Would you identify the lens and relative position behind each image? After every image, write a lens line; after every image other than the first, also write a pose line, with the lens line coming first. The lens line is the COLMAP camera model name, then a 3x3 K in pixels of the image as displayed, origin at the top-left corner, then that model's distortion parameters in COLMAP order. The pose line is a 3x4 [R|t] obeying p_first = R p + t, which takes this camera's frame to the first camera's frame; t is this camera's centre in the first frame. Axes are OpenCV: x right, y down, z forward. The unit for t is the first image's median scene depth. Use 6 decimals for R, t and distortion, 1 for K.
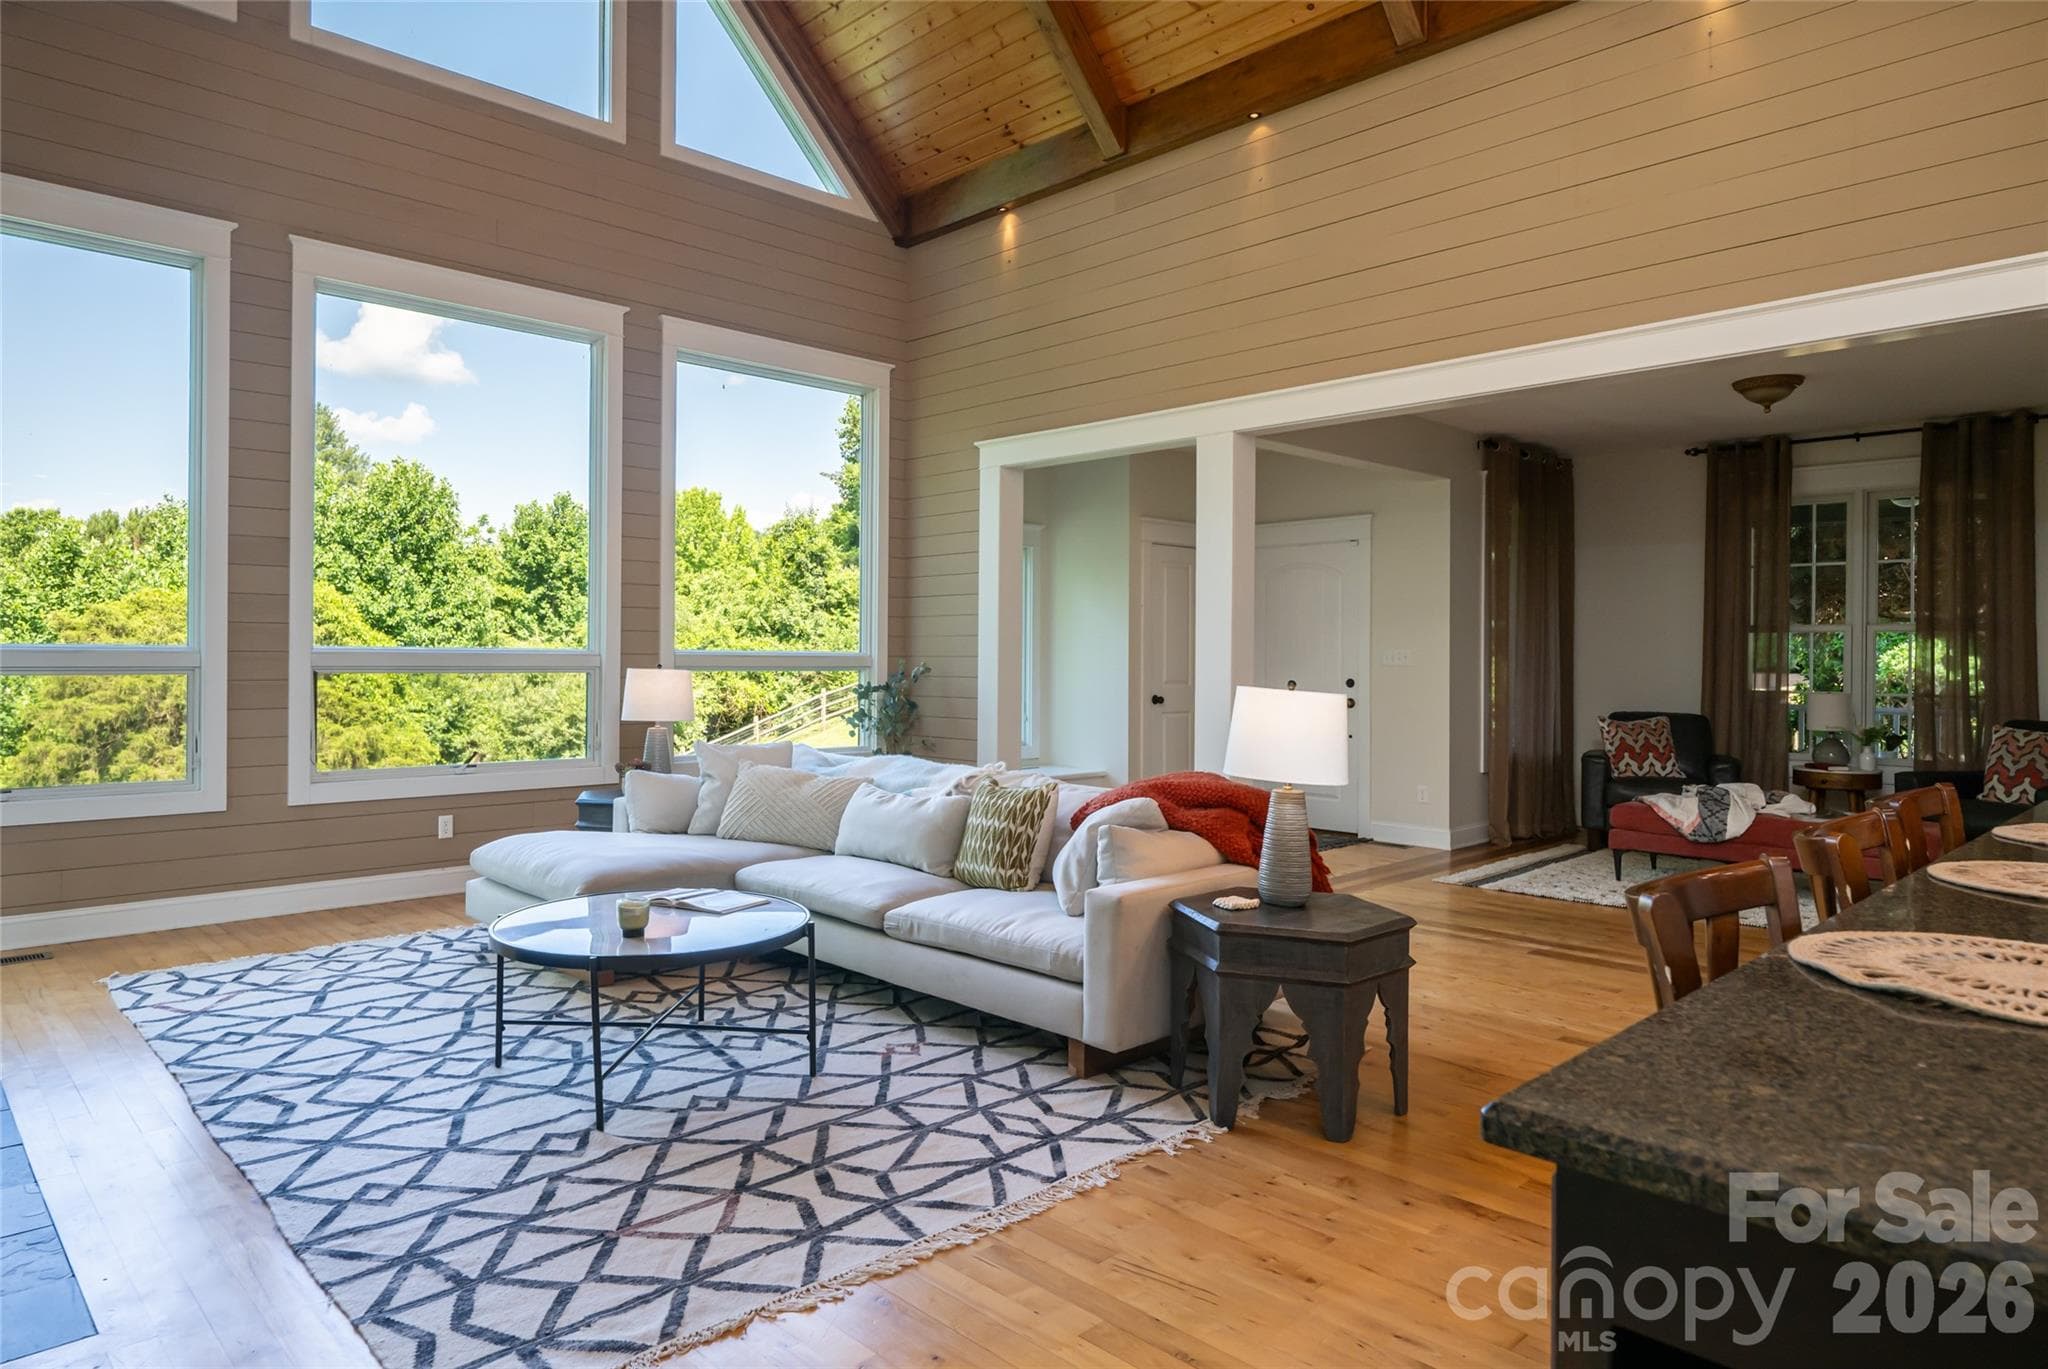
lens RADIAL K [[1198.7, 0, 1020.8], [0, 1198.7, 658.5], [0, 0, 1]] dist [0.000059, 0.000425]
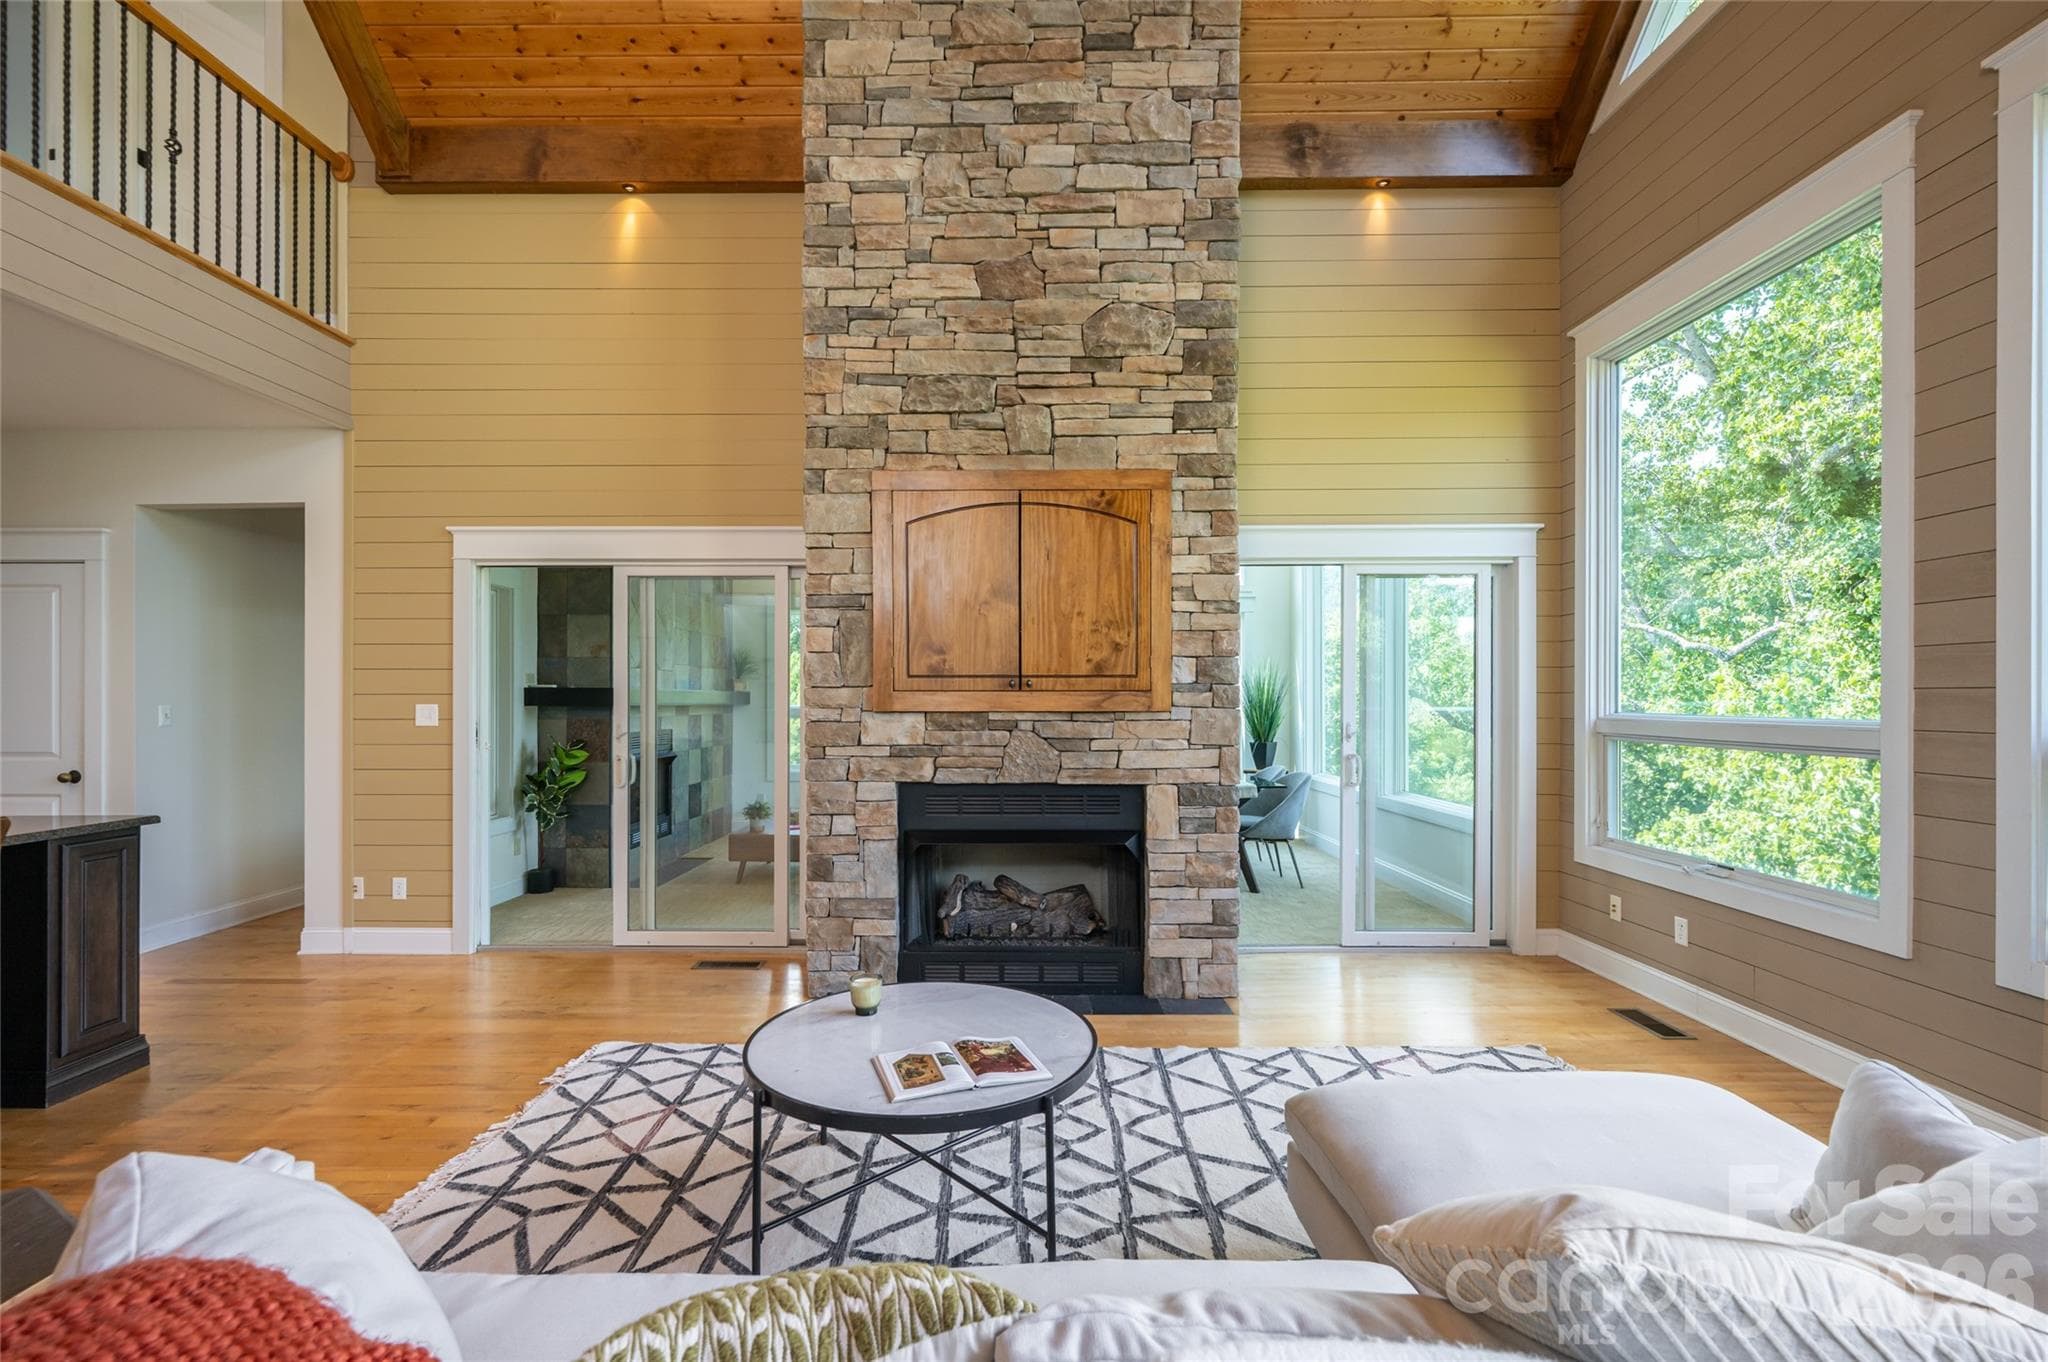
lens RADIAL K [[904.2, 0, 1019.8], [0, 904.2, 701.0], [0, 0, 1]] dist [0.000683, -0.000132]
pose [[-0.712722, -0.000023, -0.701447, 0.148140], [-0.003546, 0.999987, 0.003570, -0.046494], [0.701438, 0.005032, -0.712713, 1.953934]]
